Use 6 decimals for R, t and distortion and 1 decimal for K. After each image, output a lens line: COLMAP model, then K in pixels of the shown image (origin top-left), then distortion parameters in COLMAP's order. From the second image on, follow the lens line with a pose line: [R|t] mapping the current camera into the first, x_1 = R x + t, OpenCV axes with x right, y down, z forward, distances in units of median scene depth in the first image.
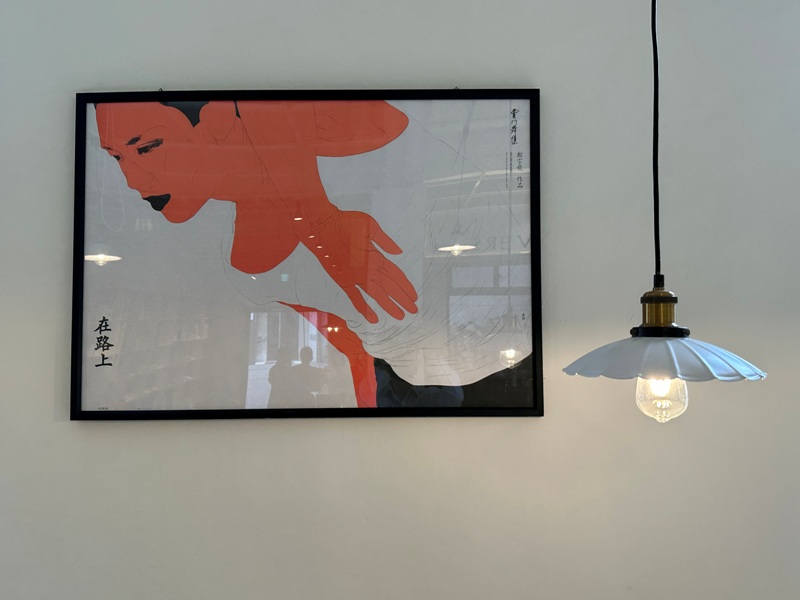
lens RADIAL K [[704.6, 0, 401.0], [0, 704.6, 300.2], [0, 0, 1]] dist [0.005771, 0.001357]
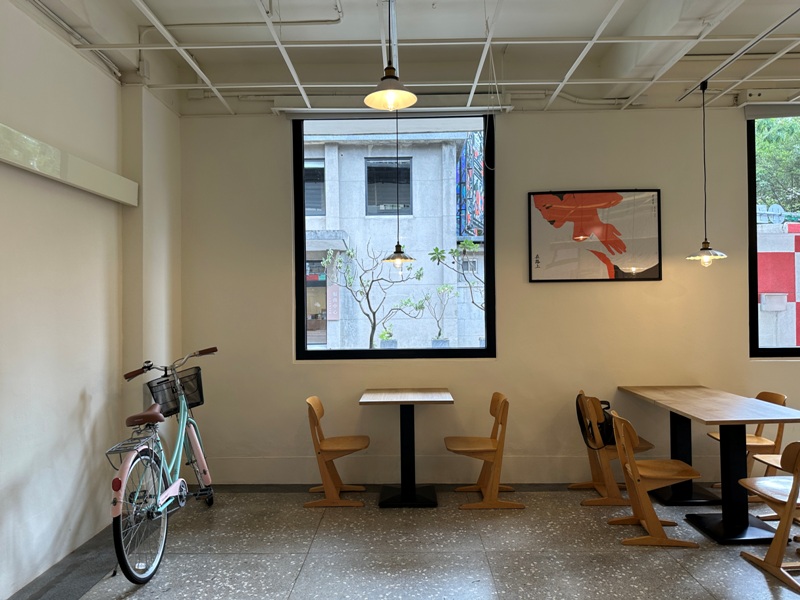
lens RADIAL K [[562.4, 0, 398.7], [0, 562.4, 300.1], [0, 0, 1]] dist [0.000512, -0.000405]
pose [[0.998133, -0.007035, -0.060665, -0.955531], [0.009917, 0.998830, 0.047340, 0.113614], [0.060261, -0.047853, 0.997035, -1.933209]]
